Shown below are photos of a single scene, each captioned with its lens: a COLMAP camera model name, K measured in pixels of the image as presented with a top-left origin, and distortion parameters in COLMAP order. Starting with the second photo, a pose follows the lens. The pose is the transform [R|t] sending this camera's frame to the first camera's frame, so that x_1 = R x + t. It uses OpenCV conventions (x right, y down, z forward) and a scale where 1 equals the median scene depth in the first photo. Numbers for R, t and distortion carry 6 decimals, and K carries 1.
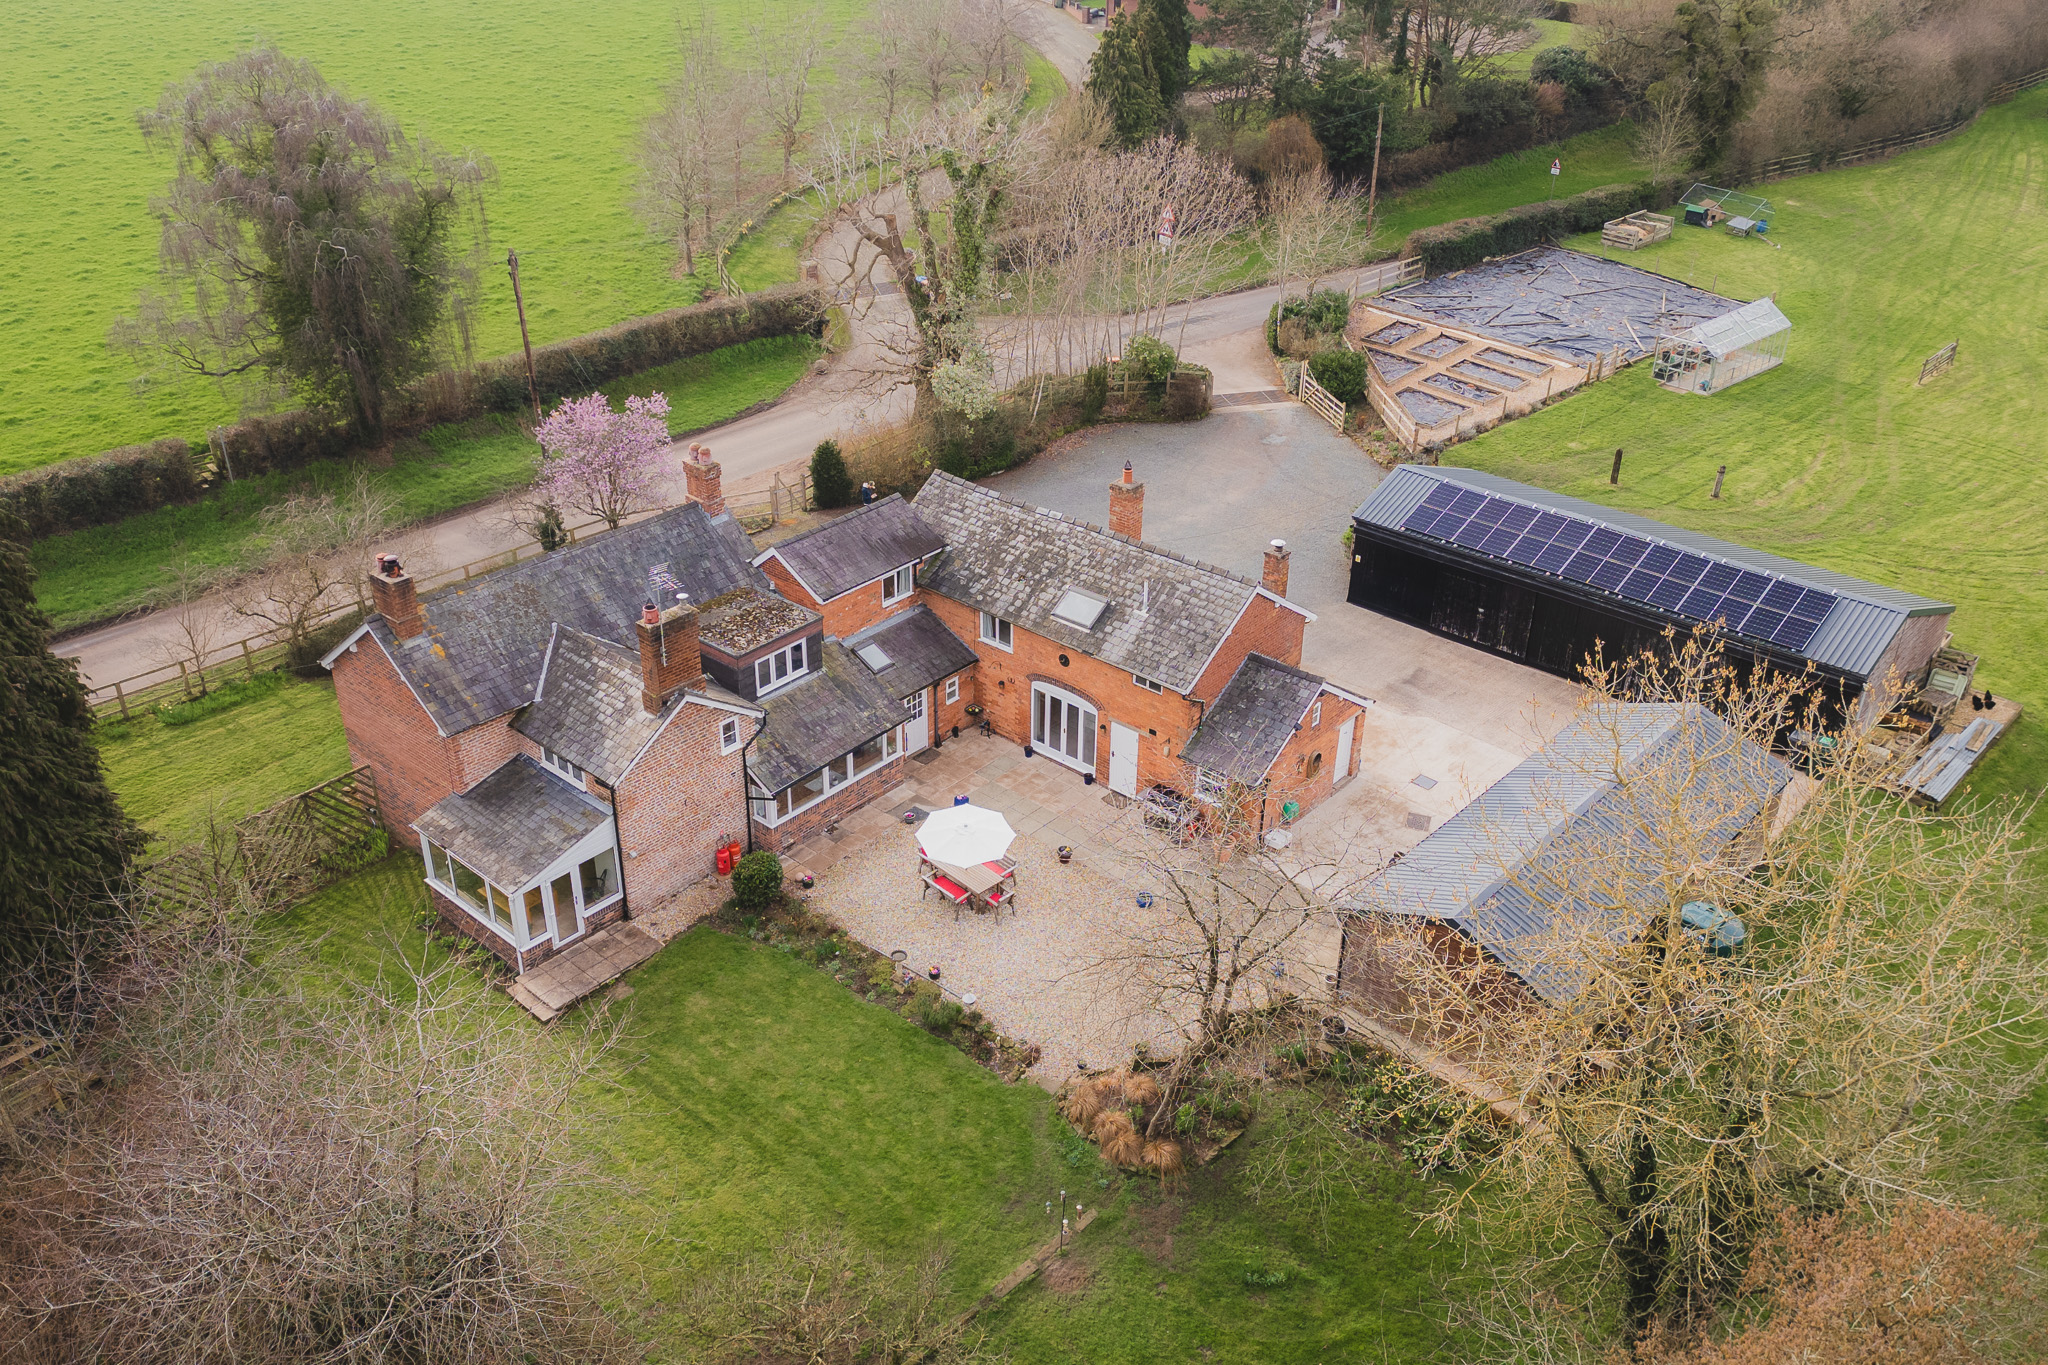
lens RADIAL K [[1561.2, 0, 1088.9], [0, 1561.2, 650.7], [0, 0, 1]] dist [0.036556, -0.001897]
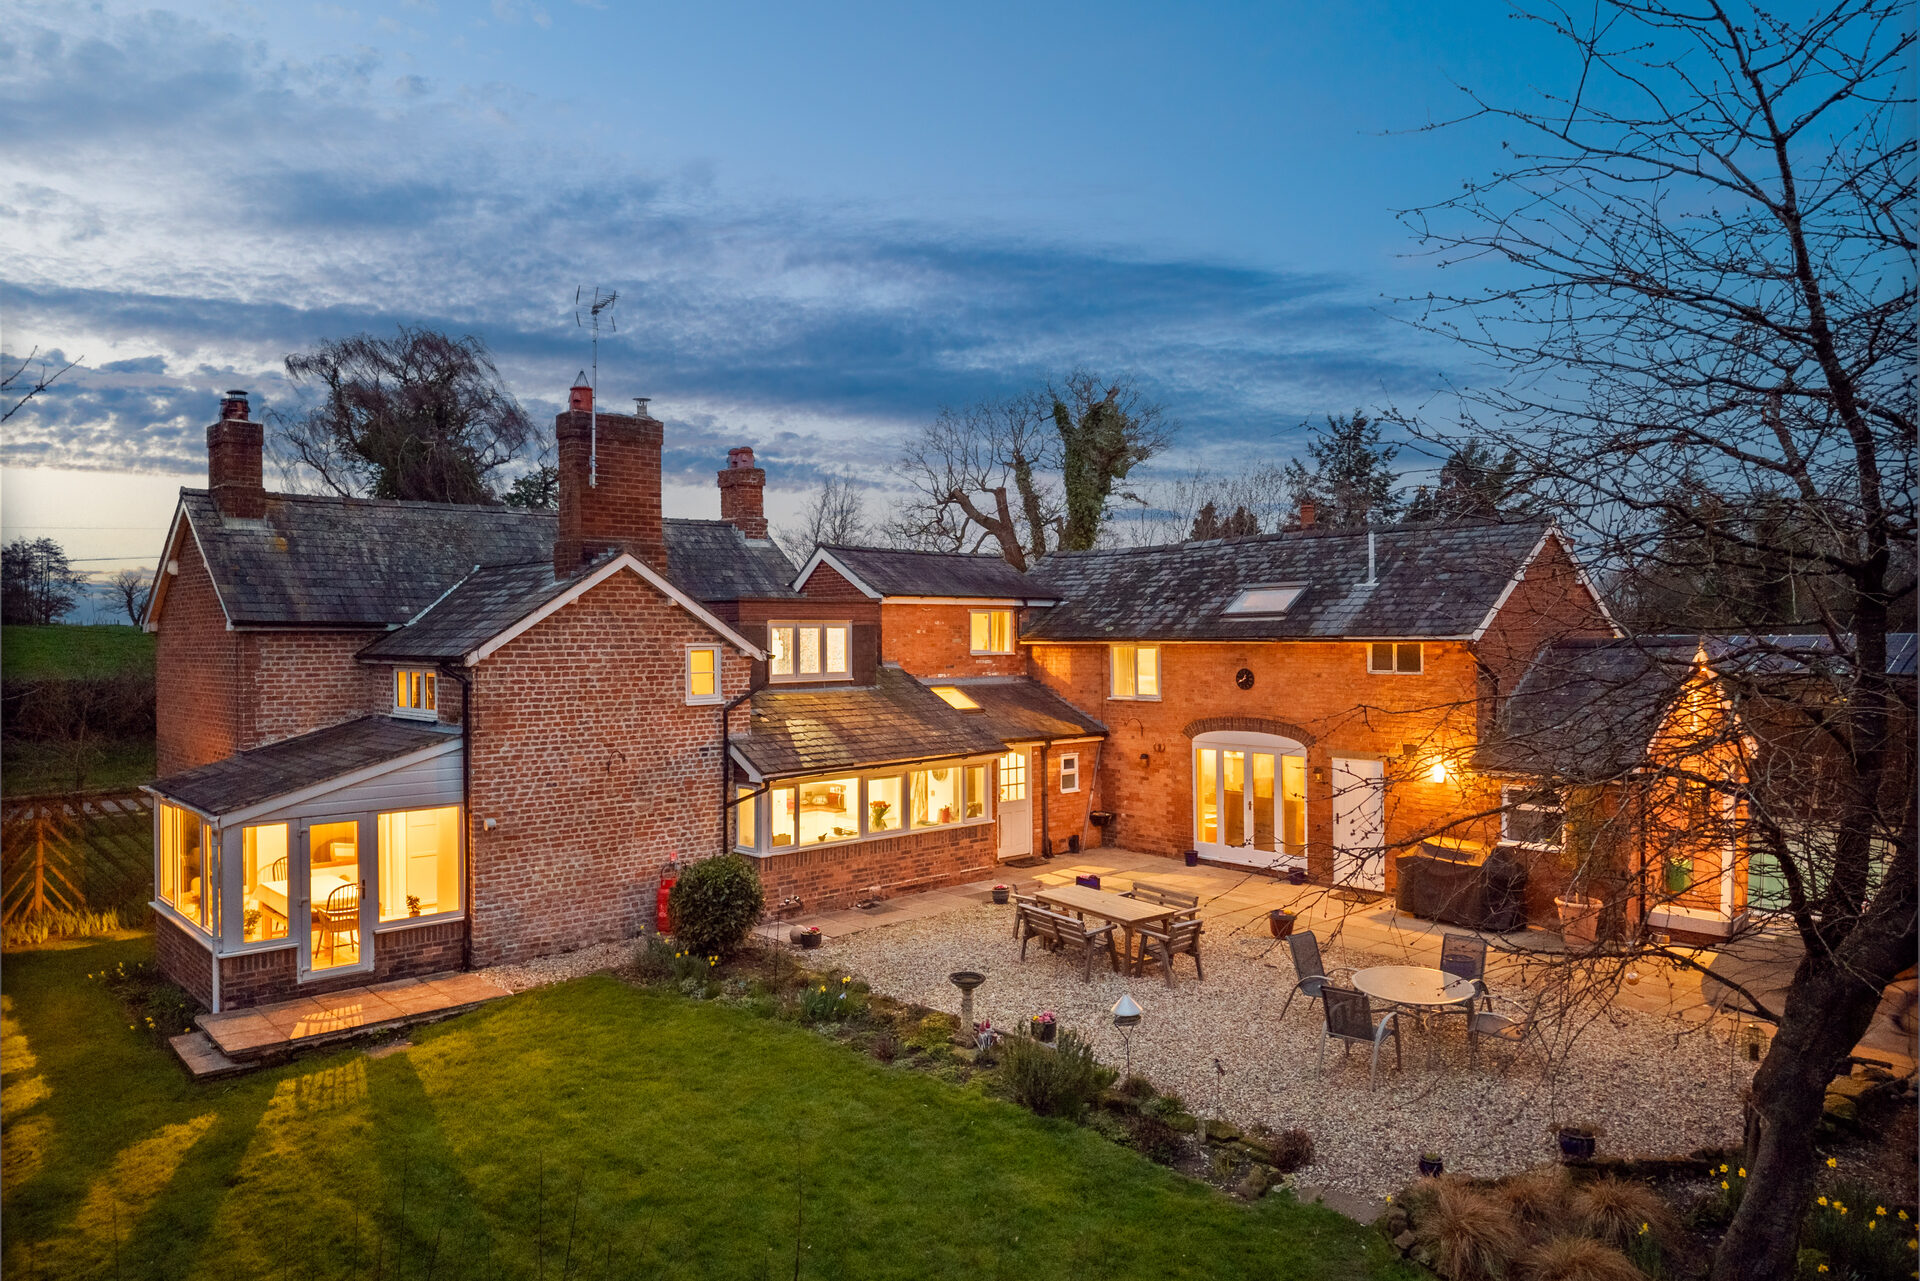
lens RADIAL K [[1270.9, 0, 984.7], [0, 1270.9, 641.5], [0, 0, 1]] dist [0.040673, -0.000912]
pose [[0.990378, -0.039021, -0.132777, -0.054747], [-0.027148, 0.886008, -0.462875, 0.251098], [0.135703, 0.462025, 0.876423, 0.550898]]
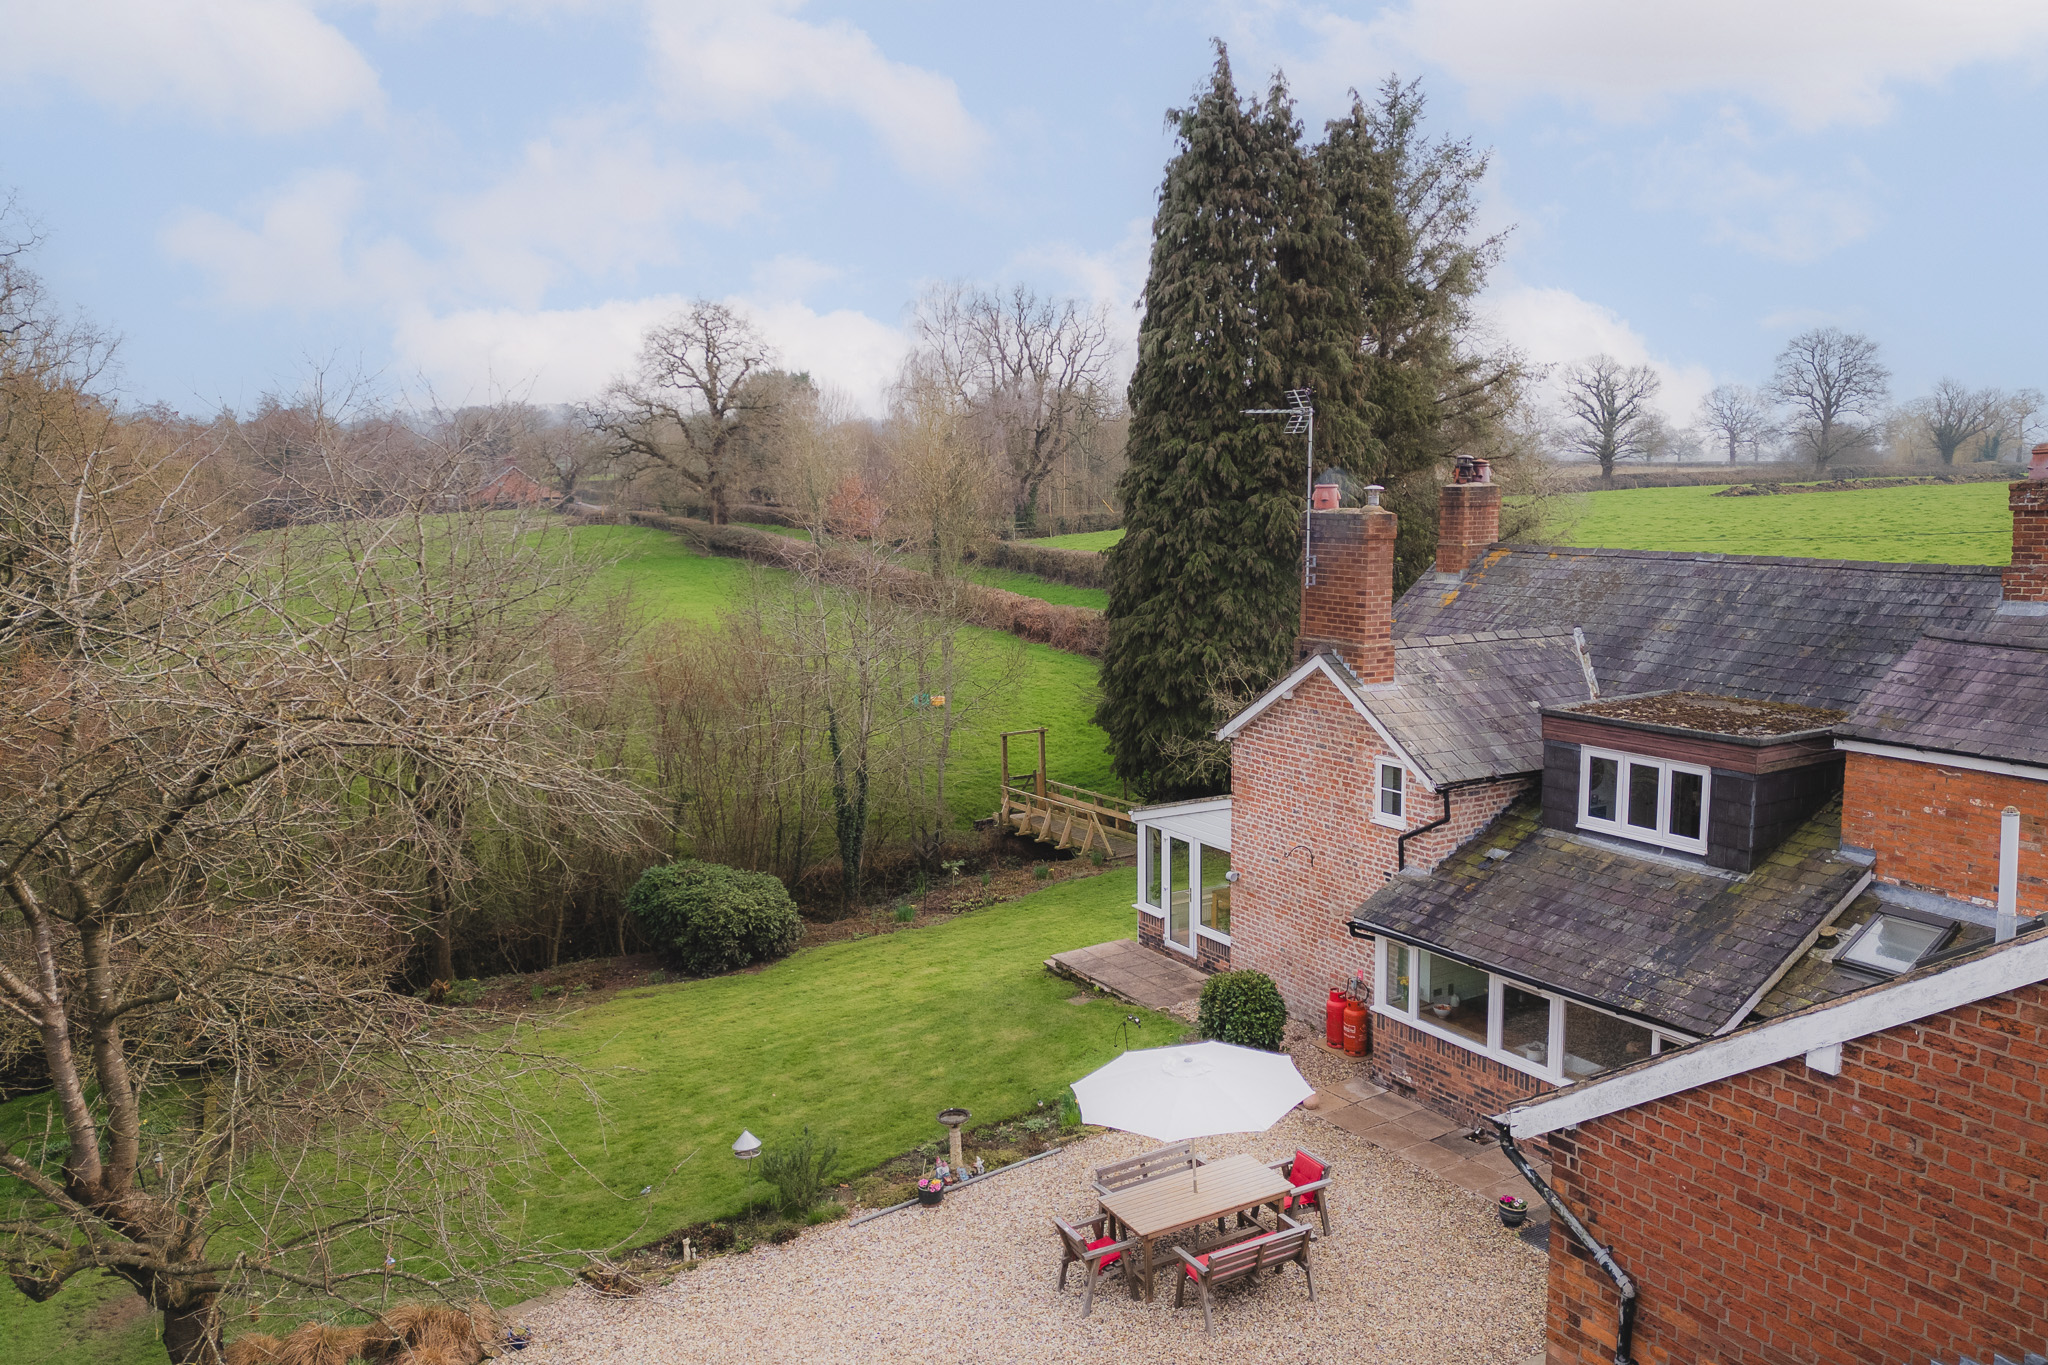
lens RADIAL K [[1561.2, 0, 1088.9], [0, 1561.2, 650.7], [0, 0, 1]] dist [0.036556, -0.001897]
pose [[-0.299027, 0.086869, -0.950282, 0.293061], [-0.449470, 0.865637, 0.220567, -0.057259], [0.841760, 0.493079, -0.219804, 0.952890]]
